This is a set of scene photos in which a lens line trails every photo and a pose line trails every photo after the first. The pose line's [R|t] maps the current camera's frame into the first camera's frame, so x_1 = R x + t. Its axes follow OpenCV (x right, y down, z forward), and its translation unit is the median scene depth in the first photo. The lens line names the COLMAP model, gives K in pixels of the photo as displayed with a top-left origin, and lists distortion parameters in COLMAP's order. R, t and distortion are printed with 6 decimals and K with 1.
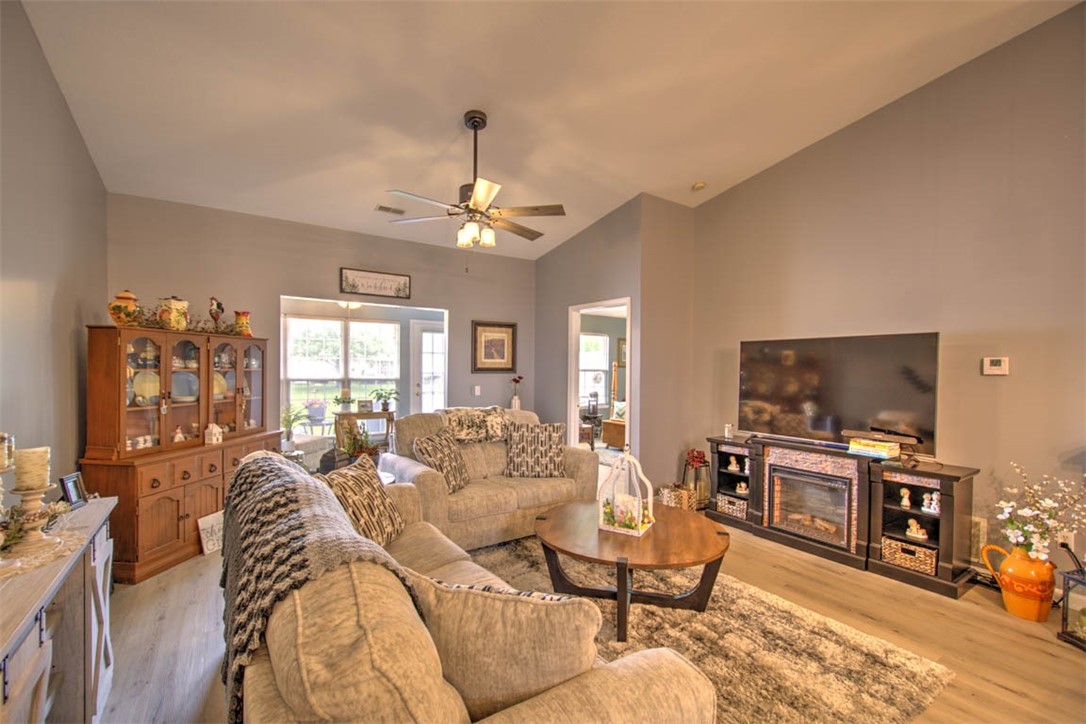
lens RADIAL K [[469.0, 0, 536.4], [0, 469.0, 373.2], [0, 0, 1]] dist [-0.001297, -0.000164]
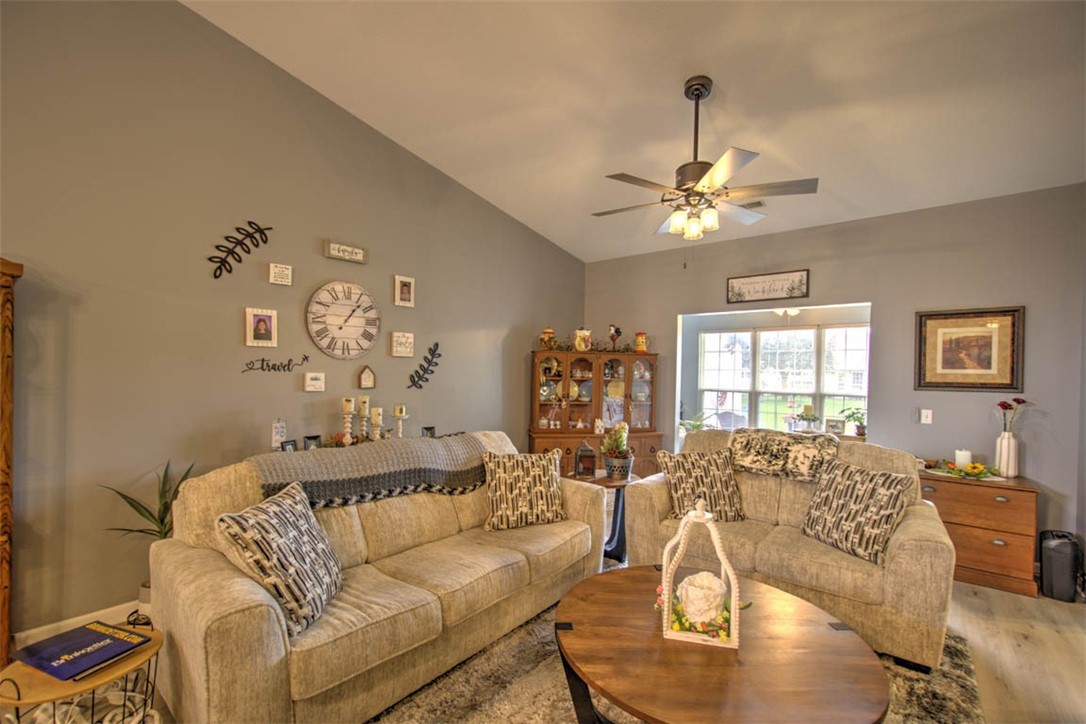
lens RADIAL K [[469.0, 0, 536.4], [0, 469.0, 373.2], [0, 0, 1]] dist [-0.001297, -0.000164]
pose [[0.282939, -0.004031, -0.959129, 0.409786], [-0.028665, 0.999509, -0.012657, -0.000286], [0.958709, 0.031075, 0.282685, 0.328824]]
